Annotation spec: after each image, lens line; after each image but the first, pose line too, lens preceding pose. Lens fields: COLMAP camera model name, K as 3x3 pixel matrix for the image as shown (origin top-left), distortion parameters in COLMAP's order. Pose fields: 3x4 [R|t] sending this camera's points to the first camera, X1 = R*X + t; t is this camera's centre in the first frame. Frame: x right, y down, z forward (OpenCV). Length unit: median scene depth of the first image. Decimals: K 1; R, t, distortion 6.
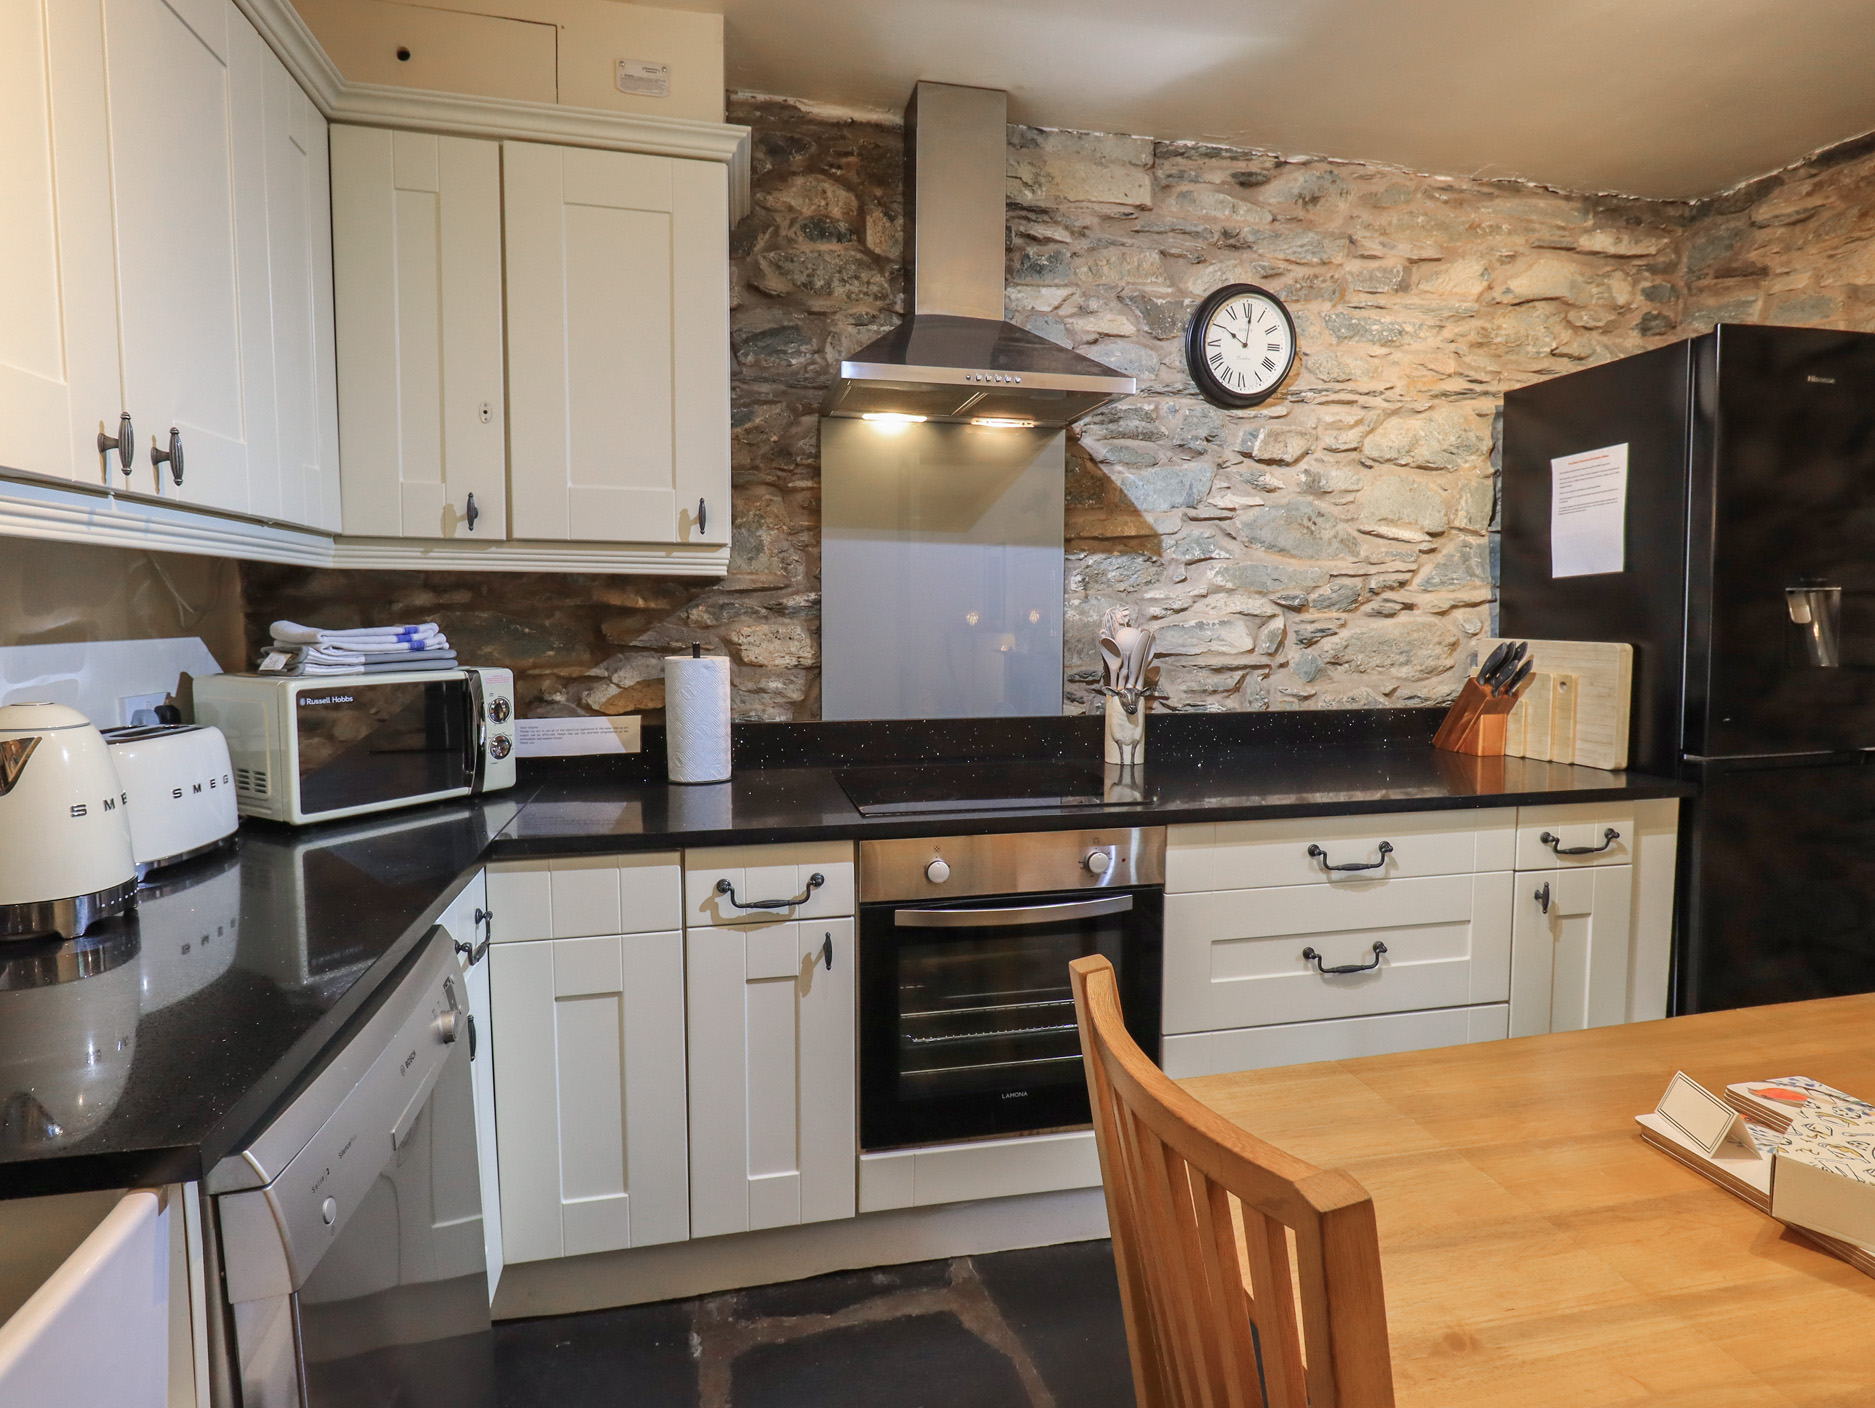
lens RADIAL K [[989.7, 0, 935.5], [0, 989.7, 693.6], [0, 0, 1]] dist [0.002584, 0.000416]
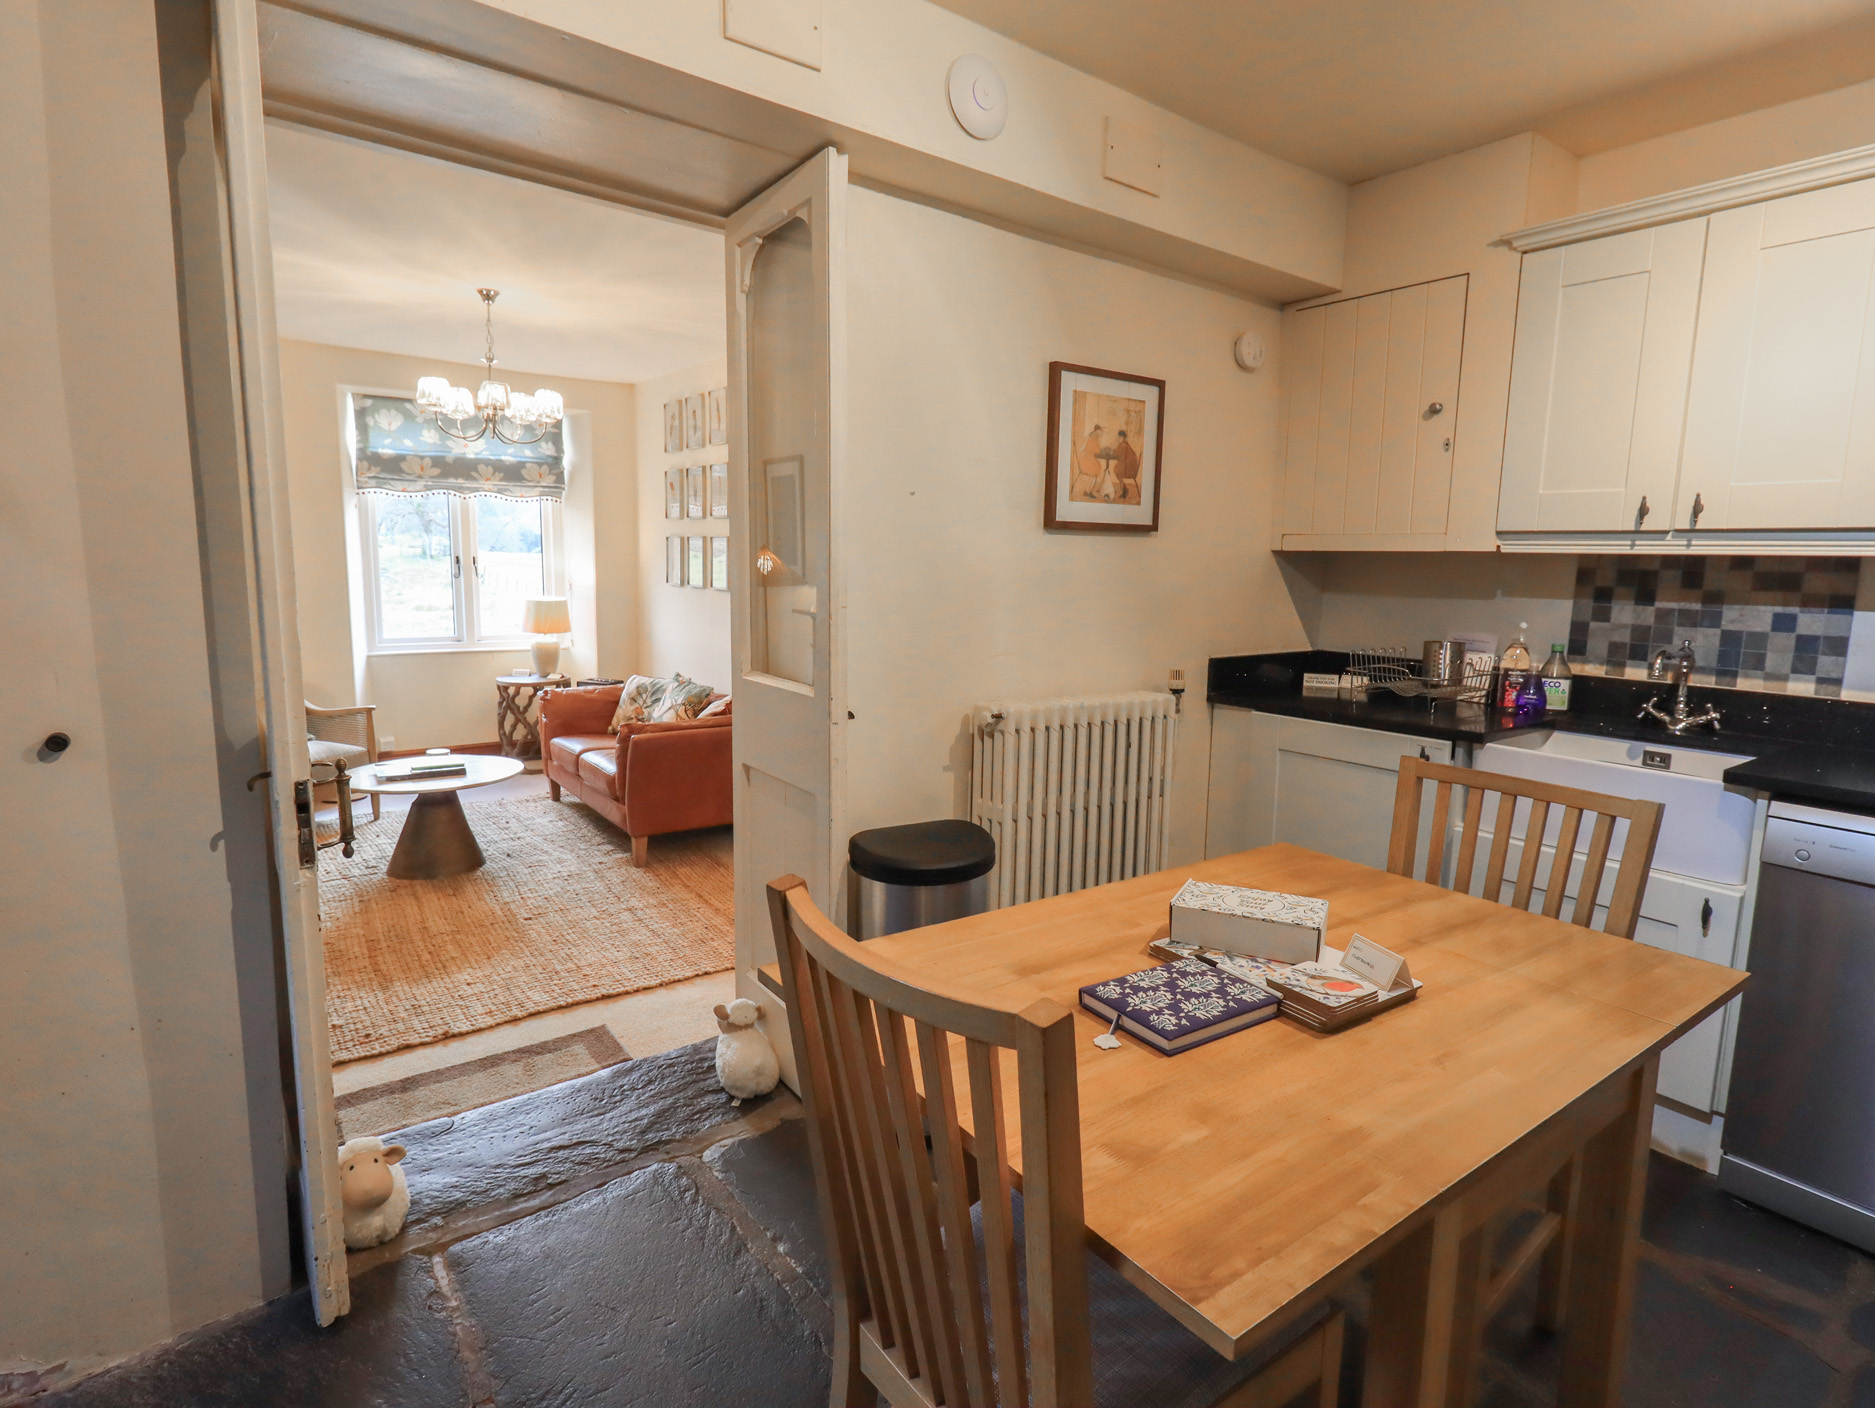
lens RADIAL K [[989.7, 0, 935.5], [0, 989.7, 693.6], [0, 0, 1]] dist [0.002584, 0.000416]
pose [[-0.915790, 0.028773, -0.400626, 2.139983], [-0.060266, 0.976296, 0.207881, -0.231448], [0.397111, 0.214520, -0.892348, 2.159392]]
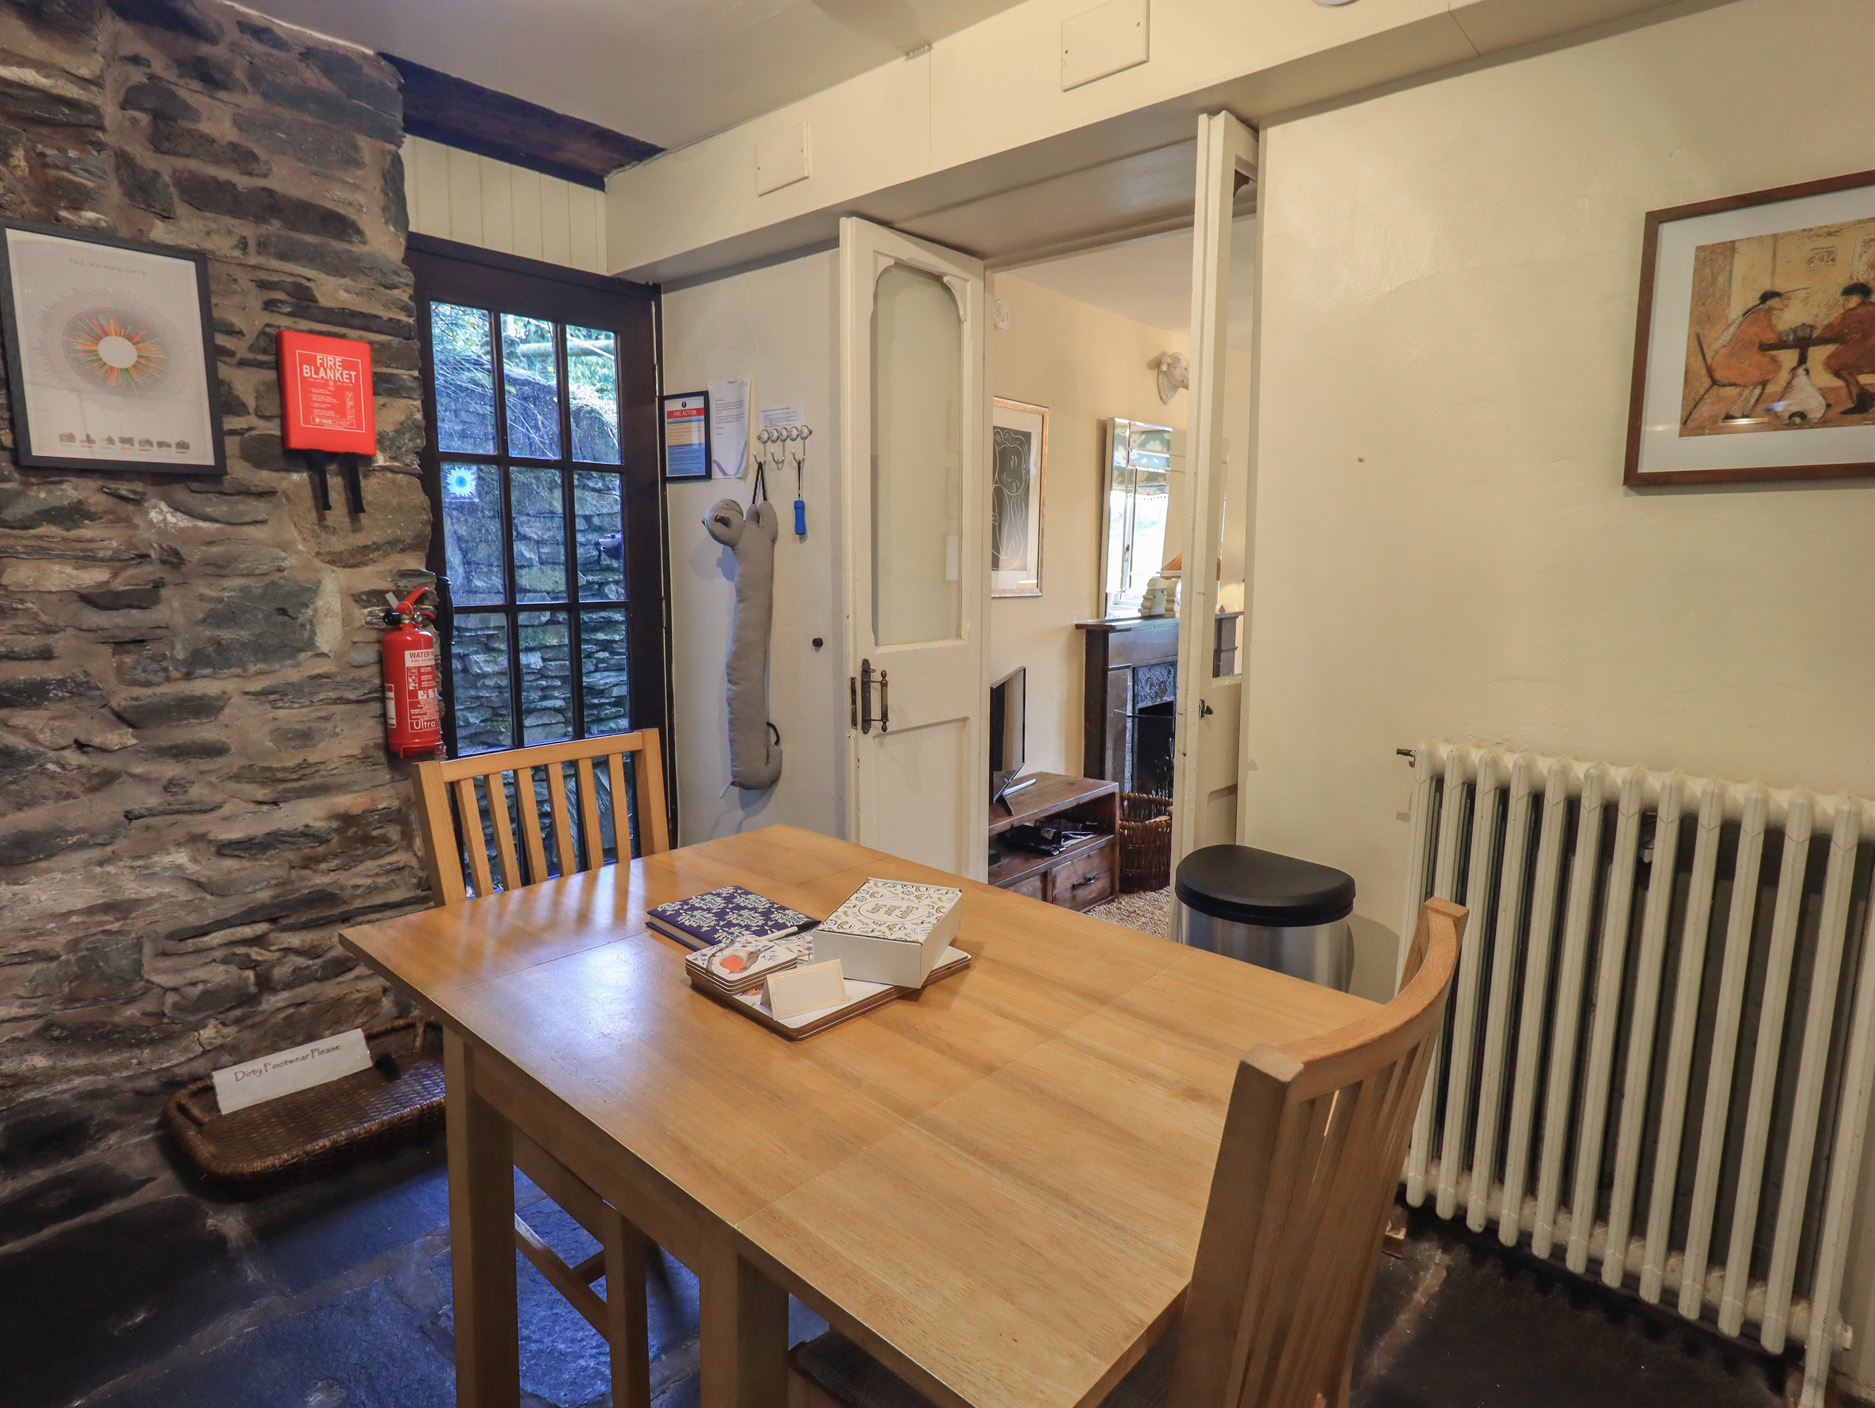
lens RADIAL K [[989.7, 0, 935.5], [0, 989.7, 693.6], [0, 0, 1]] dist [0.002584, 0.000416]
pose [[-0.580712, -0.126991, 0.804143, -0.266347], [0.055765, 0.979234, 0.194912, -0.169100], [-0.812197, 0.158031, -0.561572, 1.666188]]
